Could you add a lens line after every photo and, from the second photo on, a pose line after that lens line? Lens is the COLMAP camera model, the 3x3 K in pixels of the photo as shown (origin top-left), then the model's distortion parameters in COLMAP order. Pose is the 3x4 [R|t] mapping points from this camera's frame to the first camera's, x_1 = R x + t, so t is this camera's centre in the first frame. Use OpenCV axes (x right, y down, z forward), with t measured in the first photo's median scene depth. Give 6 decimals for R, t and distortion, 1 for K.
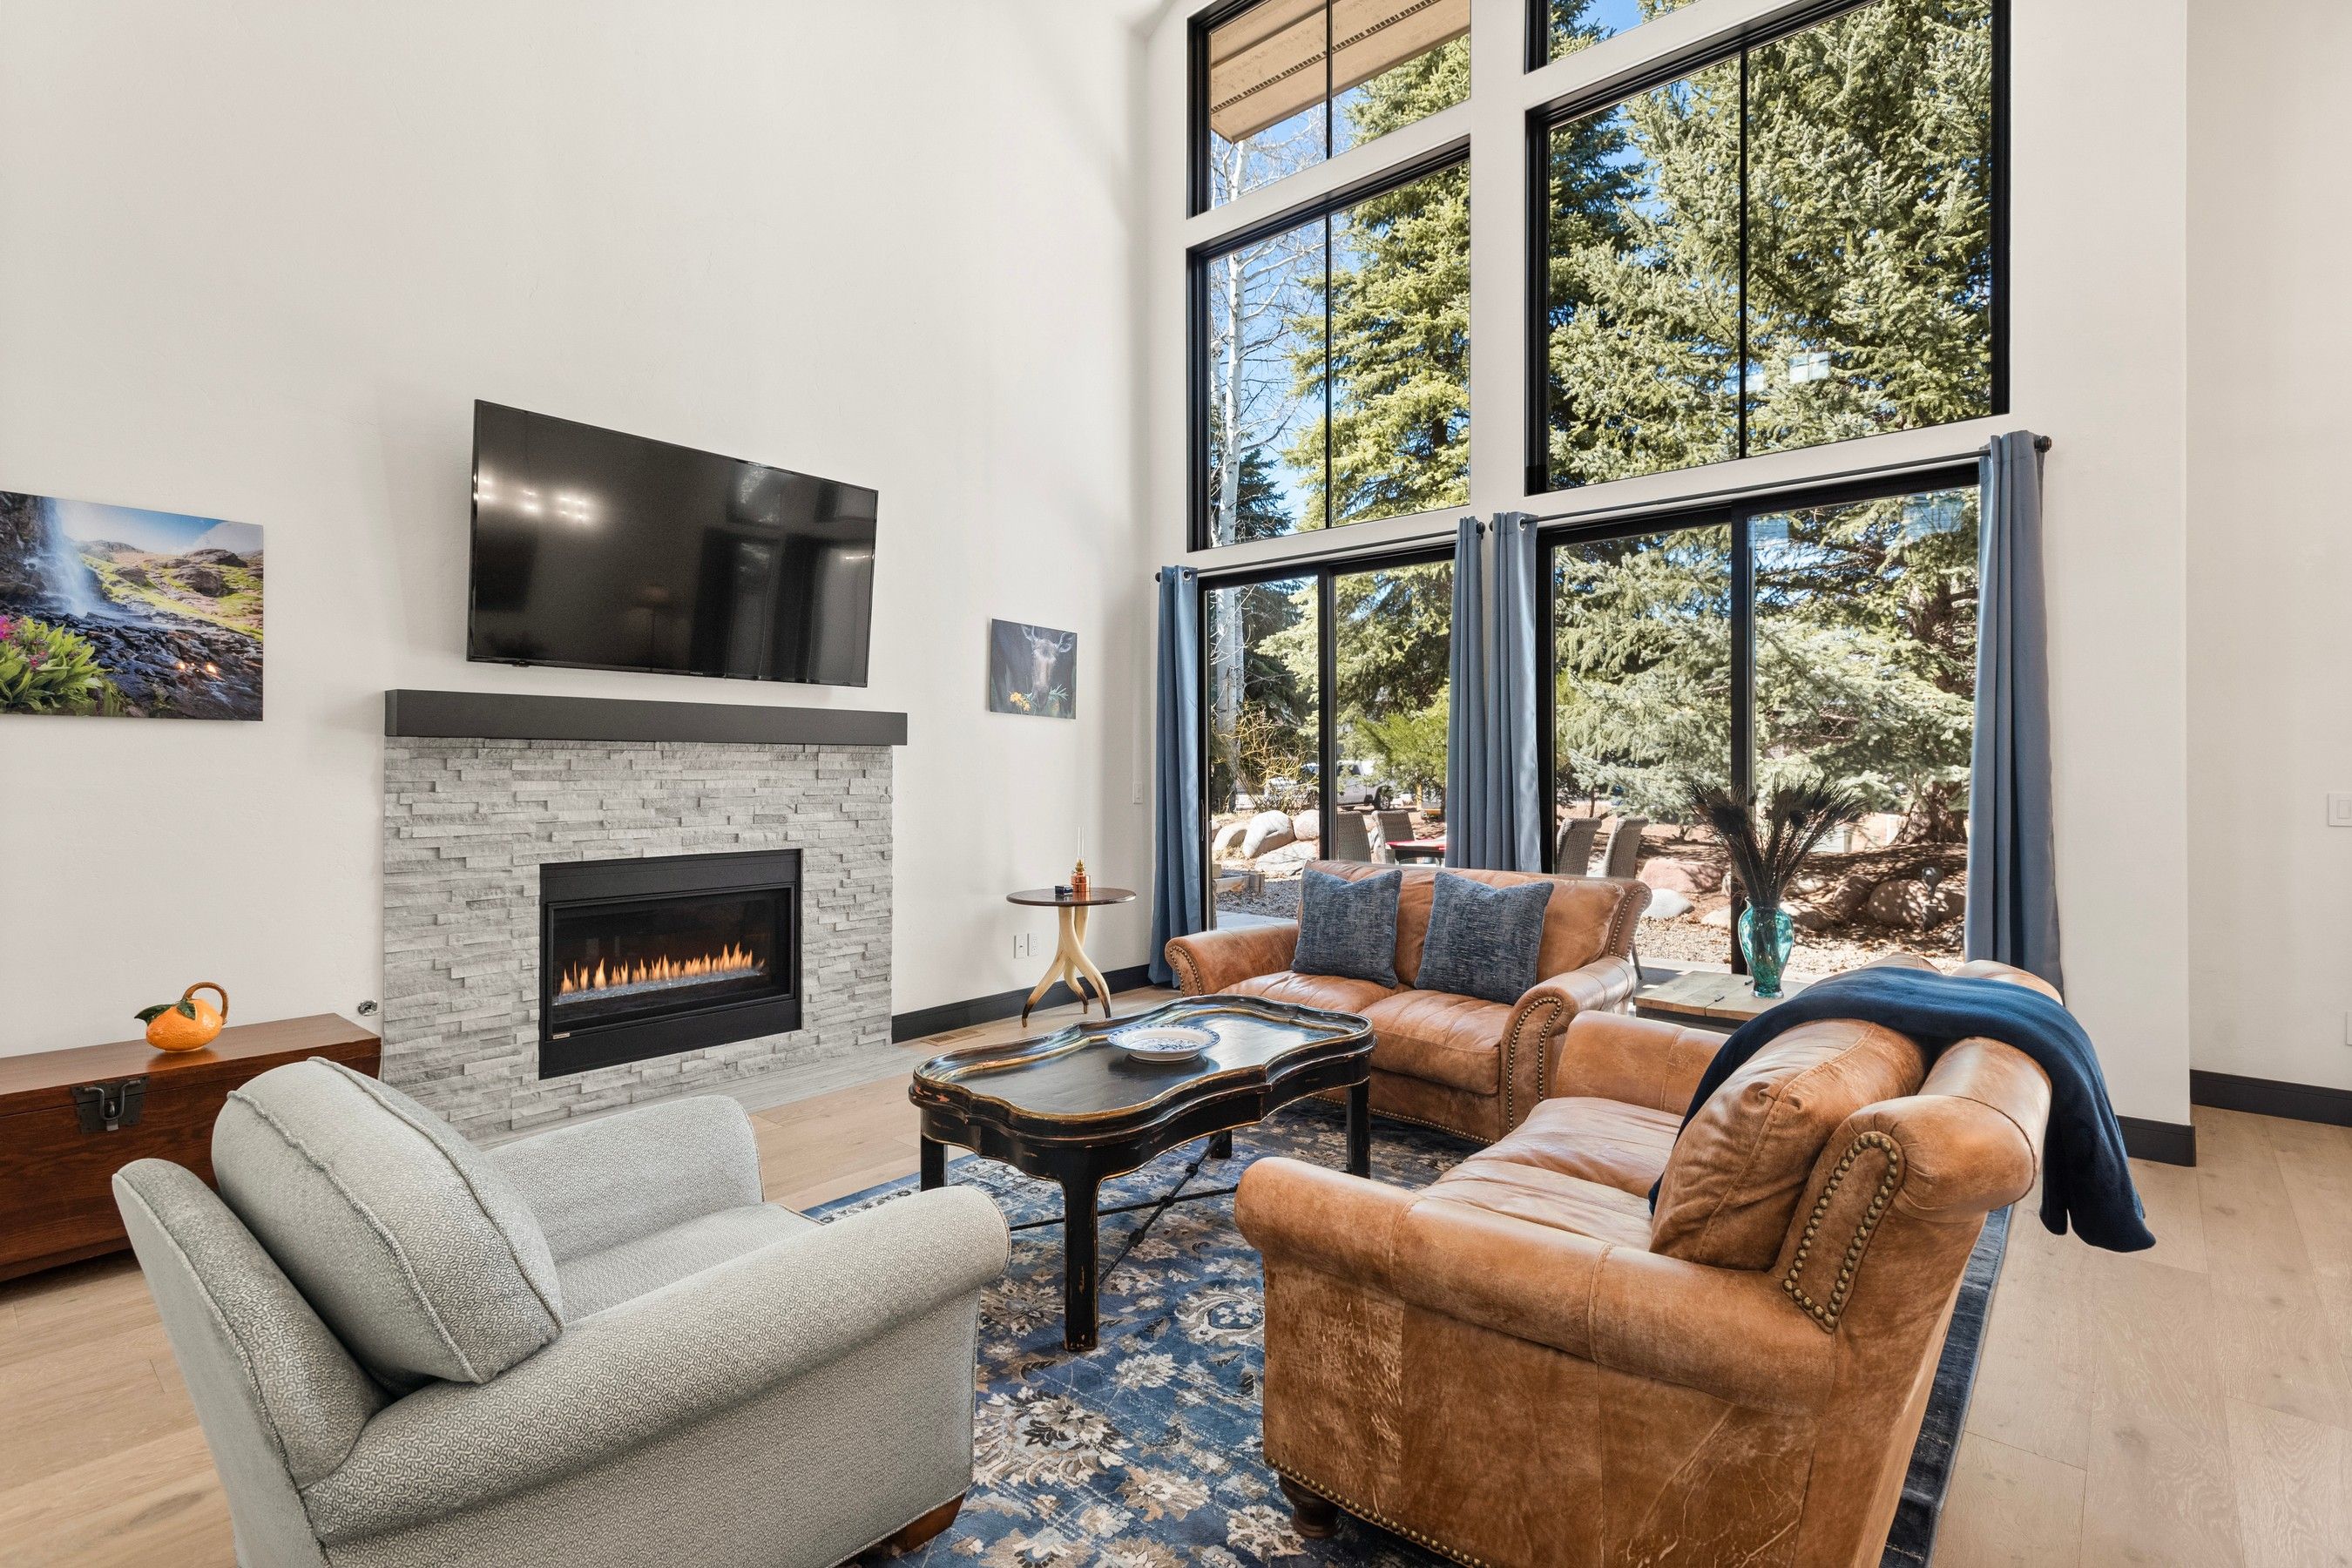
lens RADIAL K [[1107.1, 0, 1174.5], [0, 1107.1, 769.8], [0, 0, 1]] dist [0.020114, -0.006384]
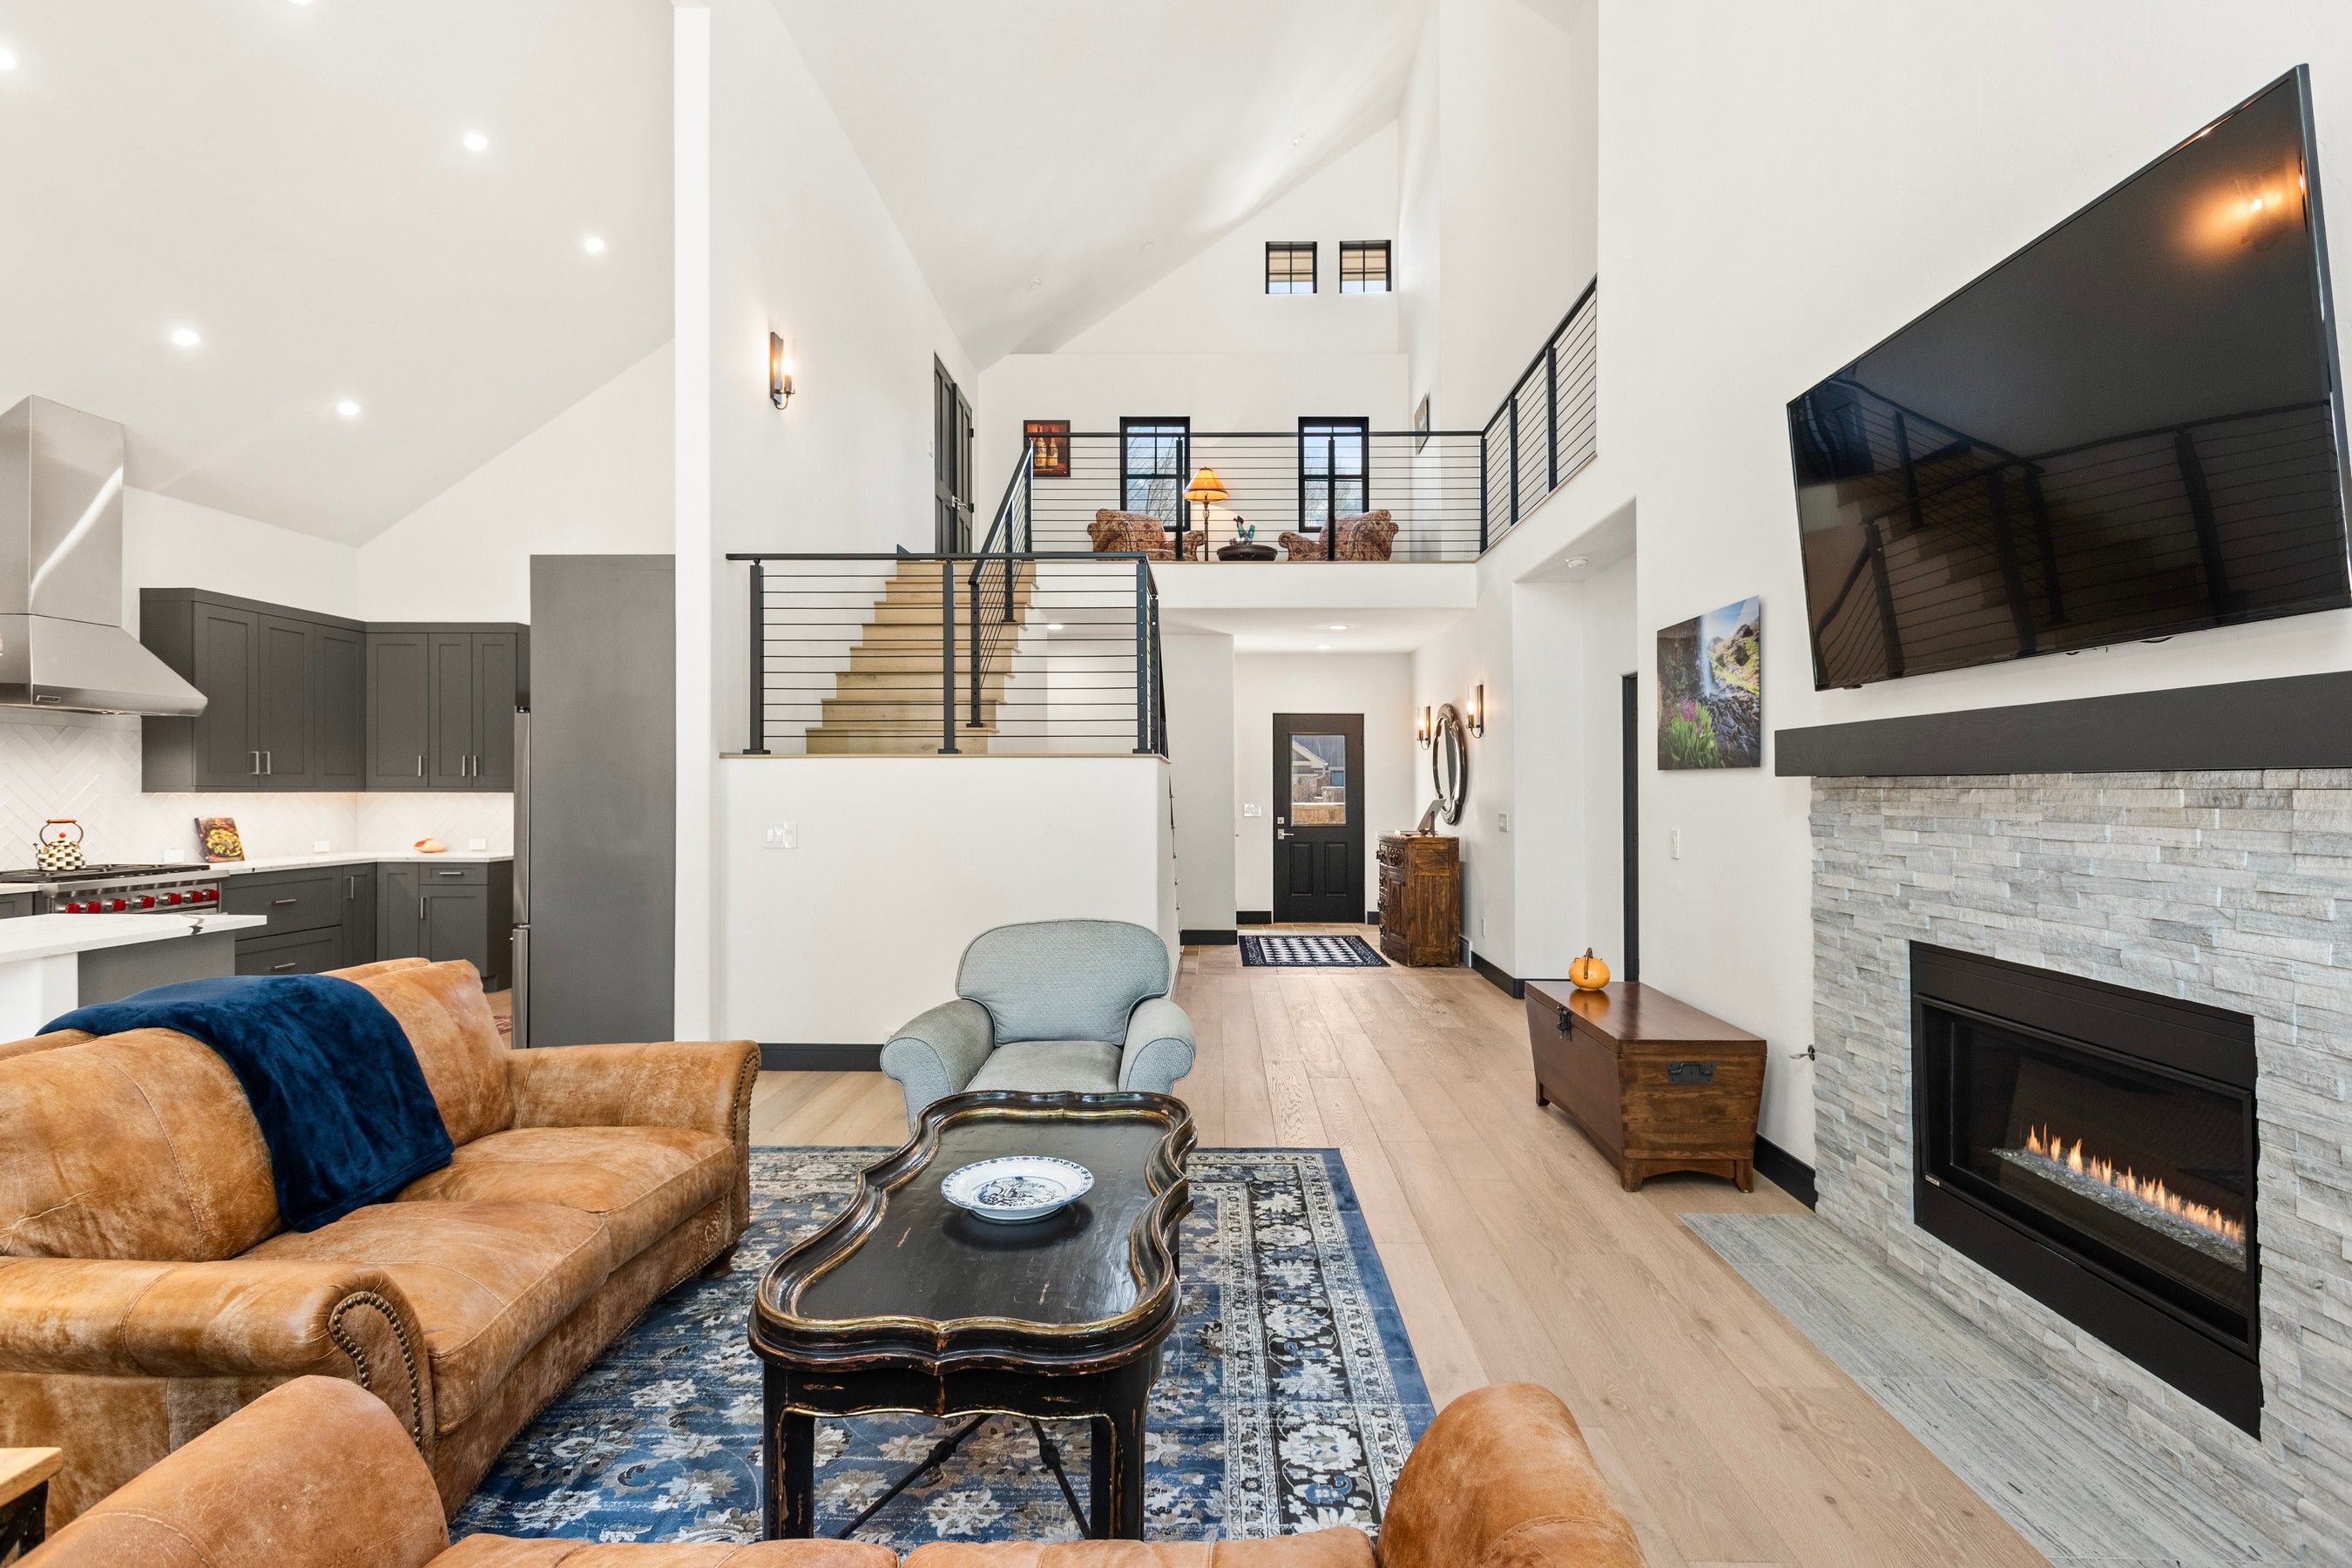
lens RADIAL K [[1107.1, 0, 1198.1], [0, 1107.1, 785.5], [0, 0, 1]] dist [0.020114, -0.006384]
pose [[-0.765621, -0.001729, -0.643289, 0.288292], [-0.001485, 0.999998, -0.000920, -0.018757], [0.643290, 0.000251, -0.765622, 1.227801]]
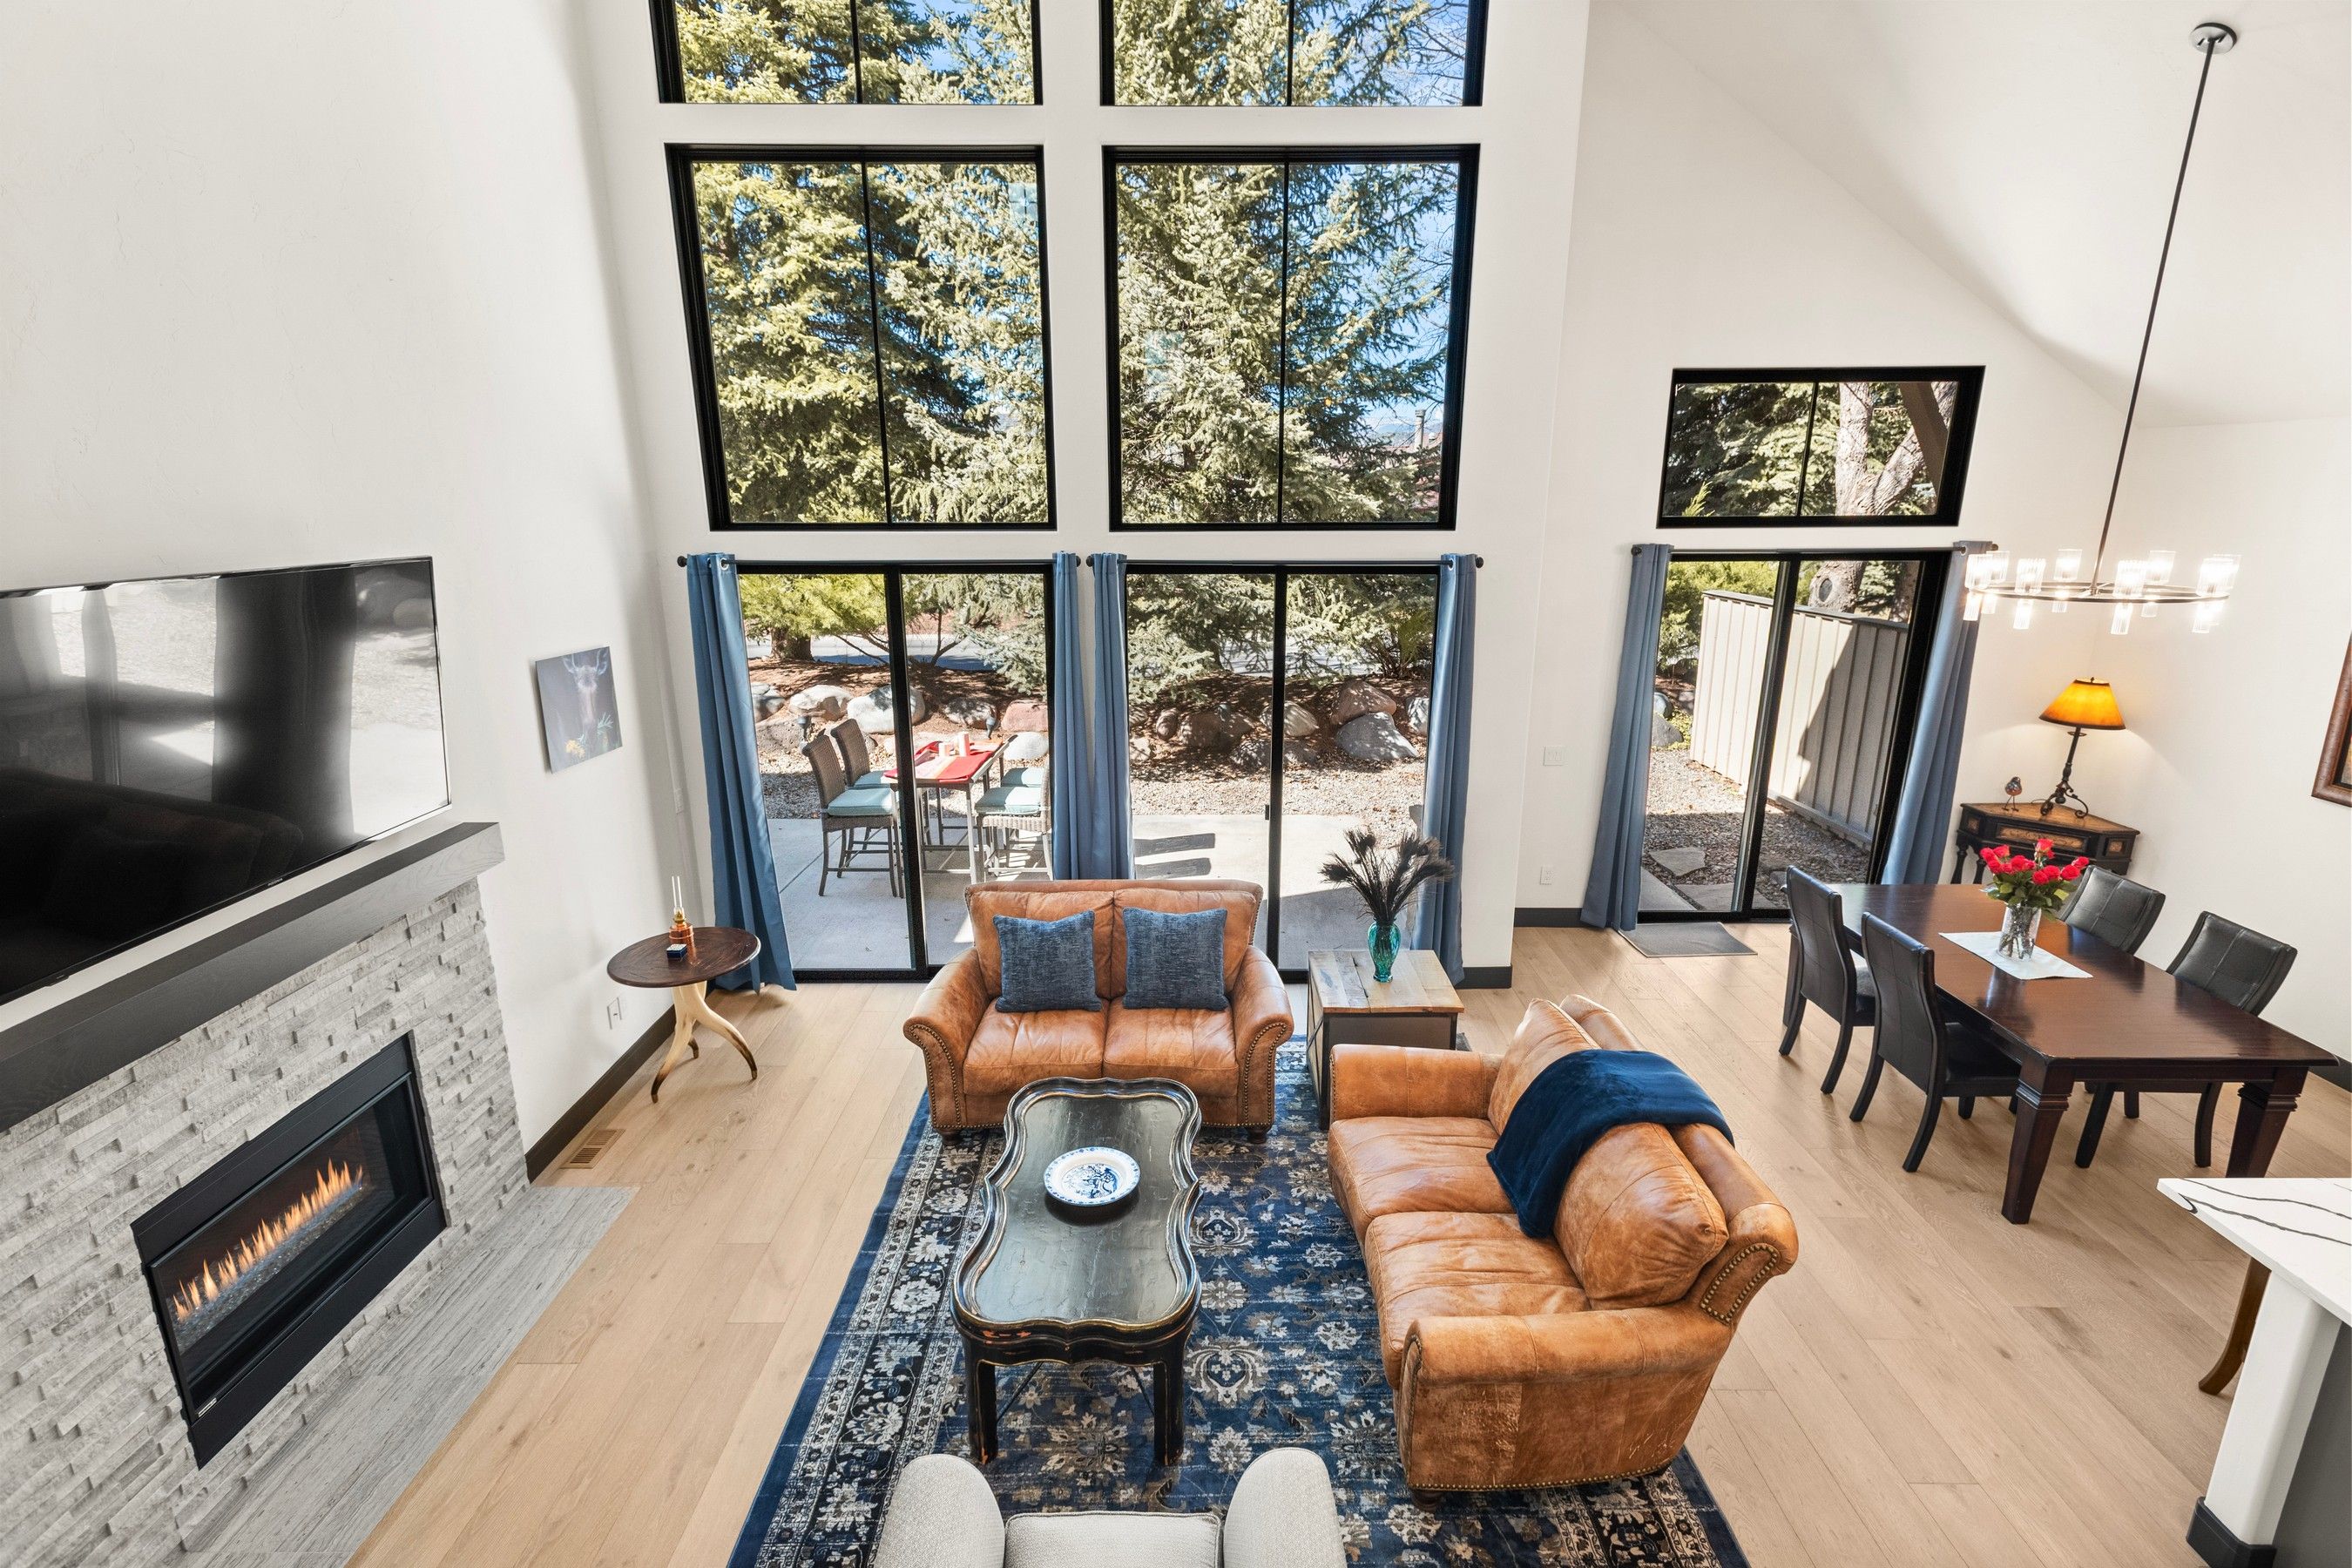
lens RADIAL K [[1107.1, 0, 1188.6], [0, 1107.1, 790.4], [0, 0, 1]] dist [0.020114, -0.006384]
pose [[0.753373, -0.171590, 0.634811, -0.452807], [-0.000229, 0.965288, 0.261189, -0.344173], [-0.657593, -0.196918, 0.727183, 0.108844]]
